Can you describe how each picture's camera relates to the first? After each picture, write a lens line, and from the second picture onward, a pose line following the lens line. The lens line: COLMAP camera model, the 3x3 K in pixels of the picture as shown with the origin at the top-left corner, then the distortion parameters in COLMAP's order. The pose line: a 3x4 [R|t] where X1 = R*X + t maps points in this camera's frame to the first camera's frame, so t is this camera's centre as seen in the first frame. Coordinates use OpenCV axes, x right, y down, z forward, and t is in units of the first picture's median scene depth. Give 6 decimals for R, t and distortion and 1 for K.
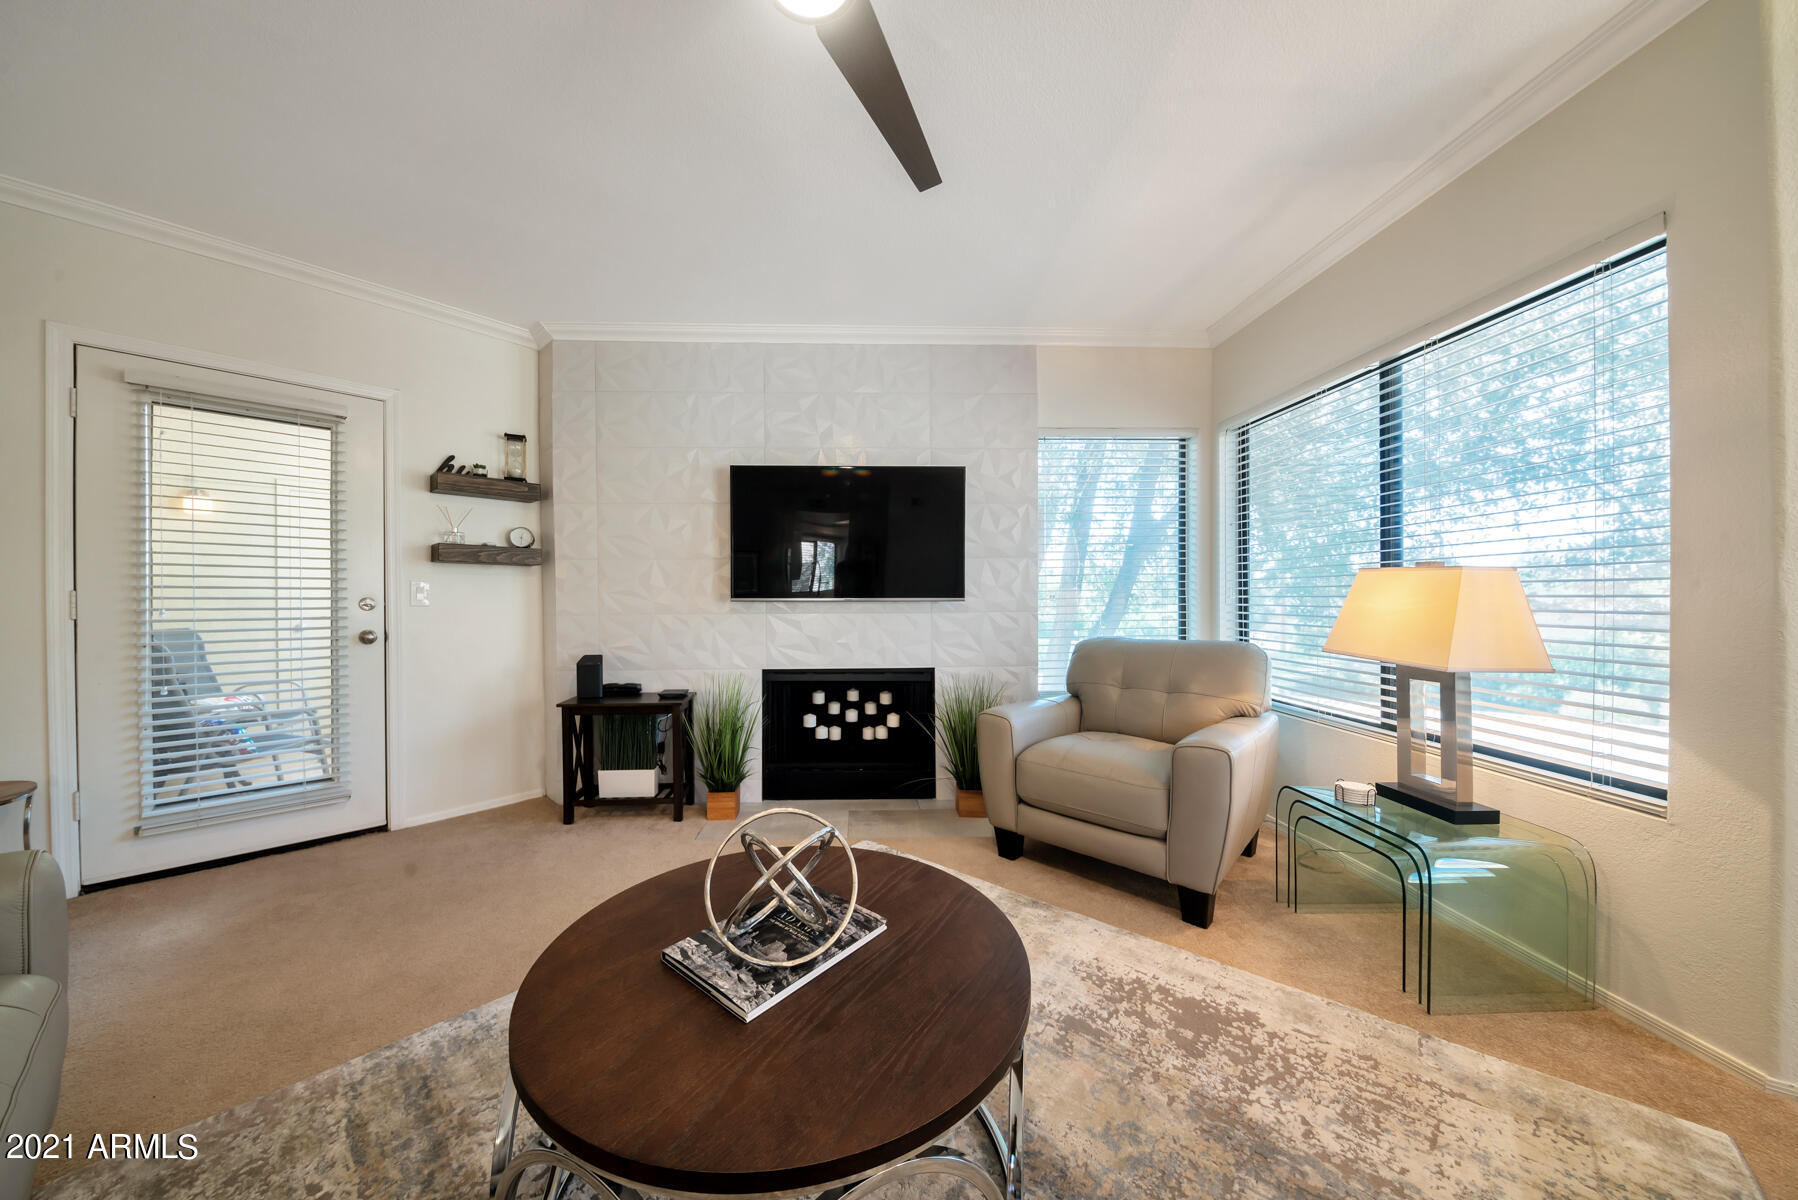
lens RADIAL K [[597.1, 0, 922.0], [0, 597.1, 598.6], [0, 0, 1]] dist [-0.001254, -0.000330]
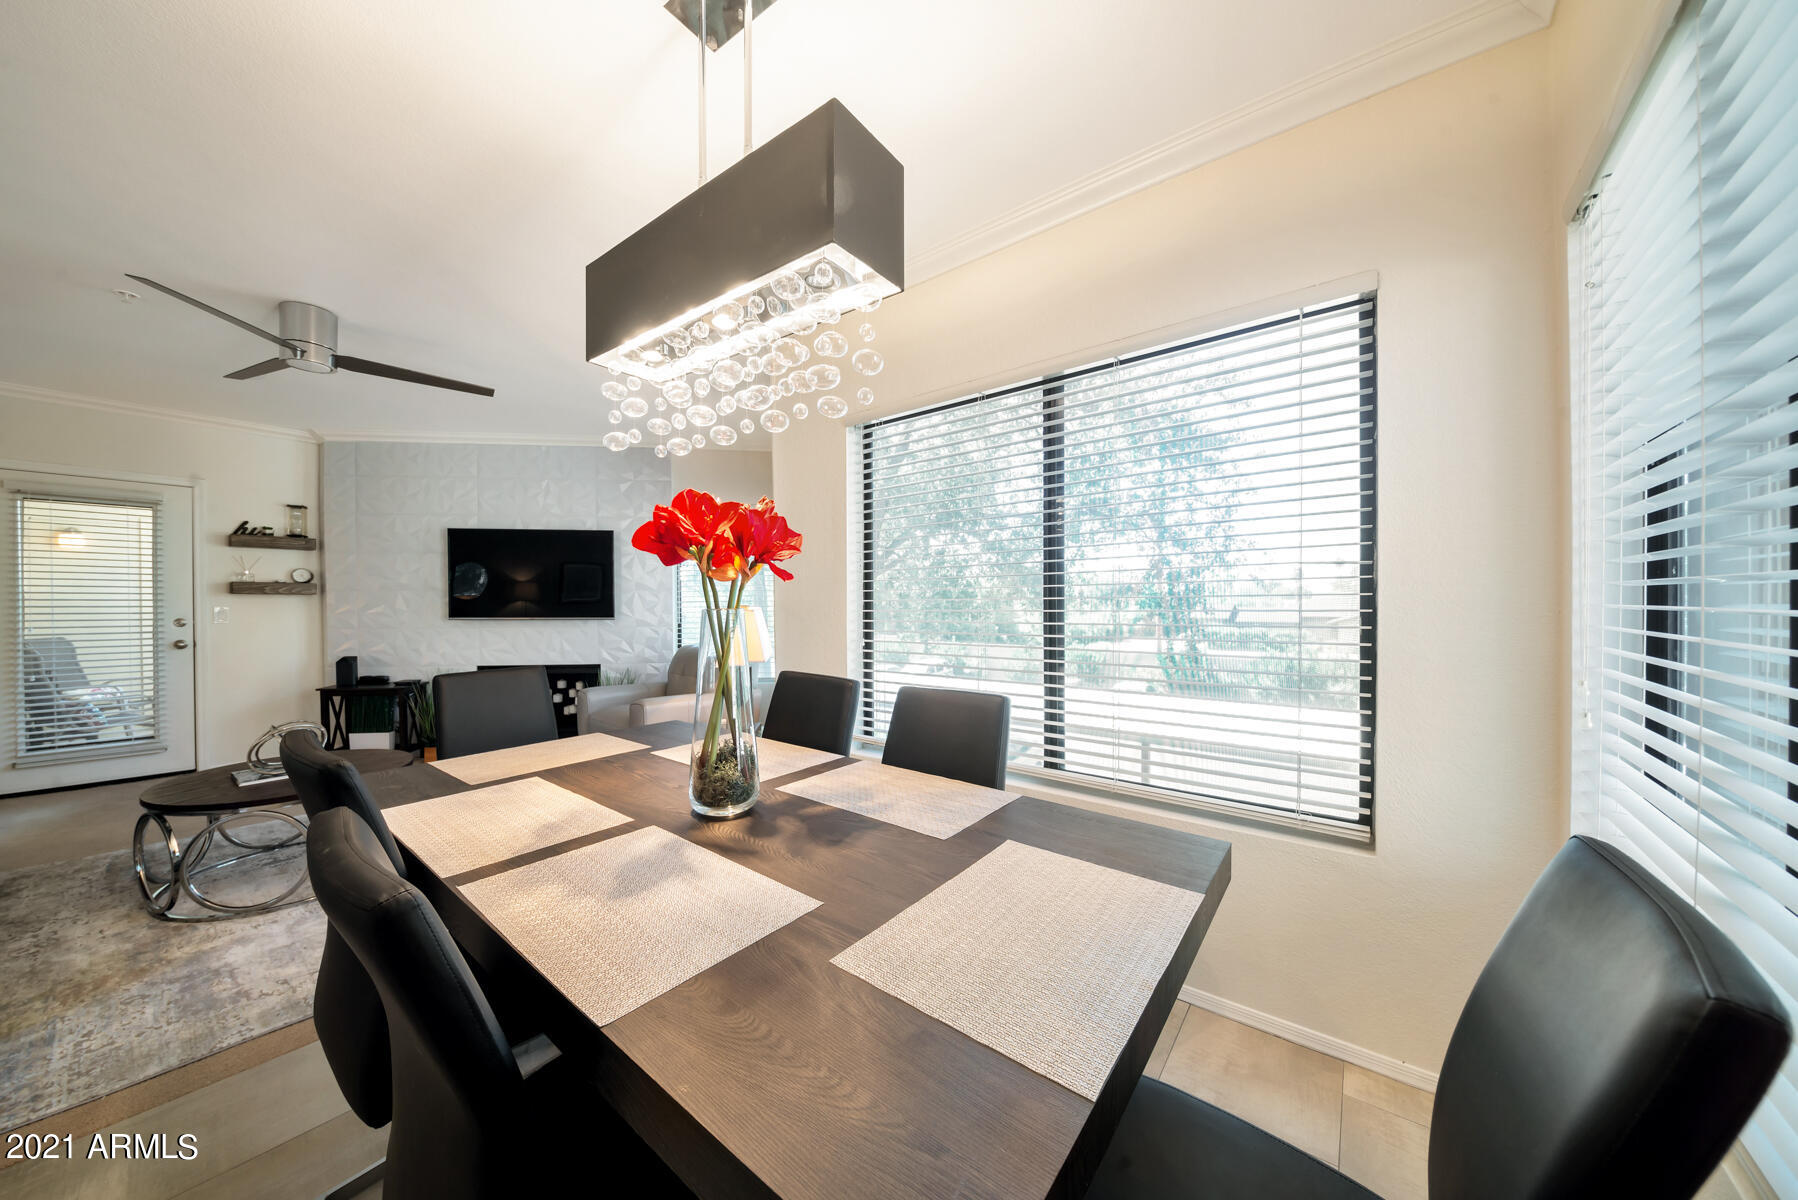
lens RADIAL K [[594.4, 0, 903.0], [0, 594.4, 604.7], [0, 0, 1]] dist [0.000735, 0.000095]
pose [[0.998901, 0.003680, 0.046726, 0.752853], [-0.003954, 0.999976, 0.005775, -0.047010], [-0.046703, -0.005953, 0.998891, -0.538282]]
